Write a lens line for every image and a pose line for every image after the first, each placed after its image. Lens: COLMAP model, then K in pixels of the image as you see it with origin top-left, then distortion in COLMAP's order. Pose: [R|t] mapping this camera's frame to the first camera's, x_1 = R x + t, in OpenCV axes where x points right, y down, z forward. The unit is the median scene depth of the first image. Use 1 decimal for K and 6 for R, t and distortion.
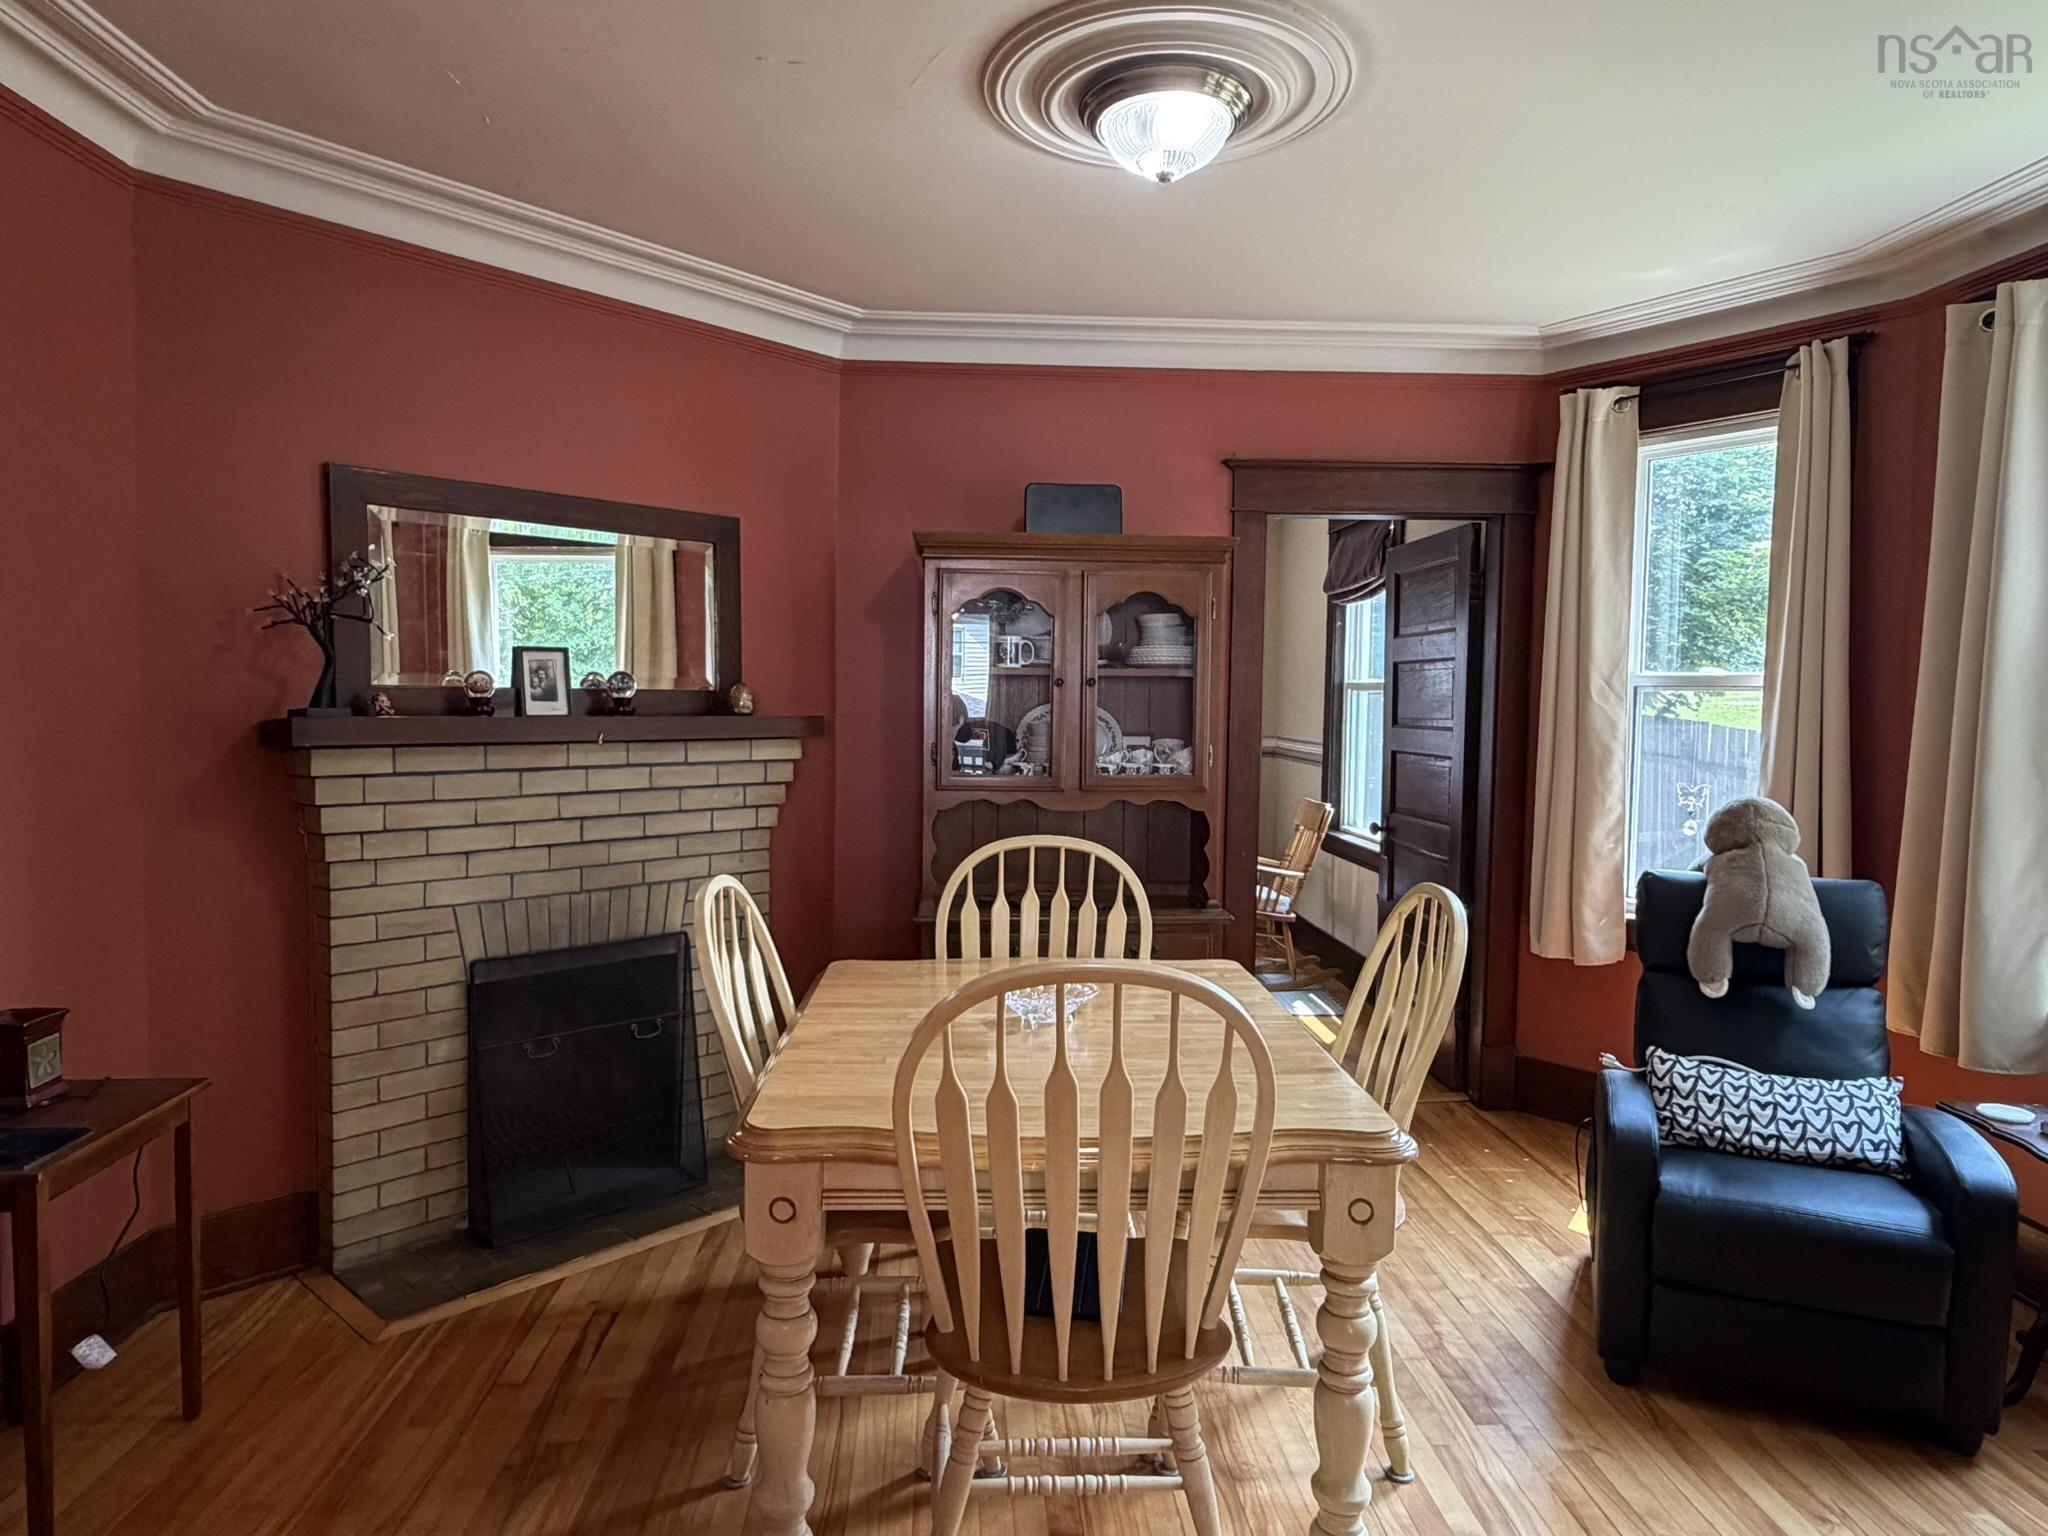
lens RADIAL K [[1257.0, 0, 1022.8], [0, 1257.0, 770.9], [0, 0, 1]] dist [-0.000064, -0.000644]
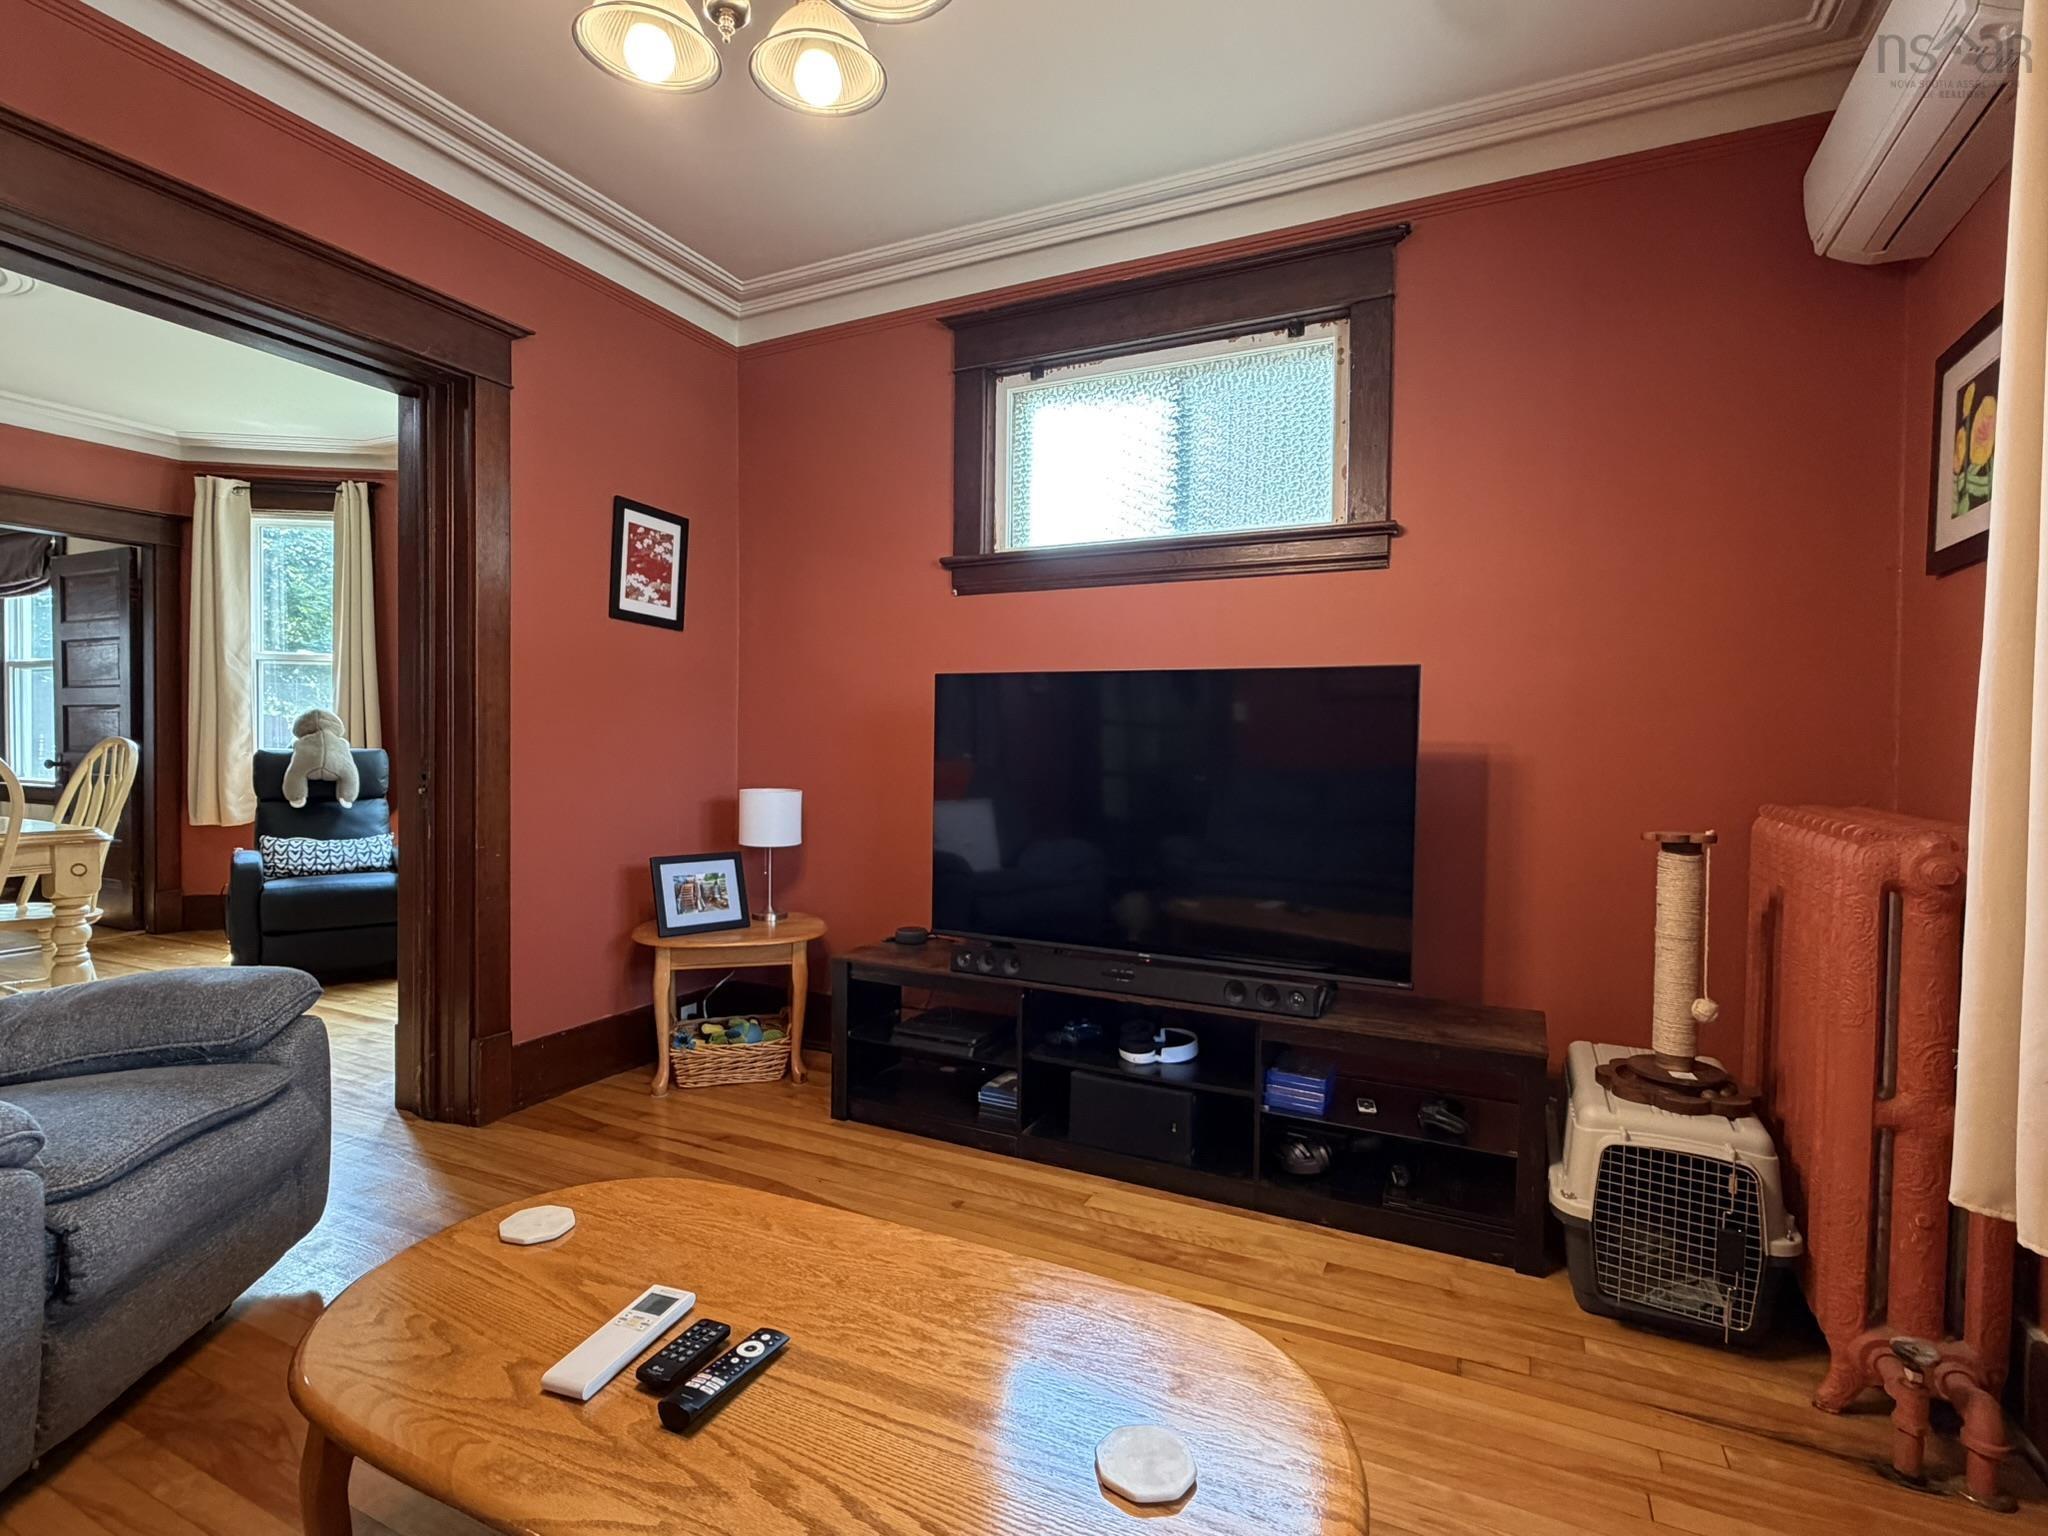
lens RADIAL K [[1007.7, 0, 1025.9], [0, 1007.7, 769.0], [0, 0, 1]] dist [0.001314, -0.001359]
pose [[0.483928, -0.025665, 0.874731, -0.203497], [0.045666, 0.998949, 0.004046, 0.123602], [-0.873916, 0.037987, 0.484591, -0.561627]]
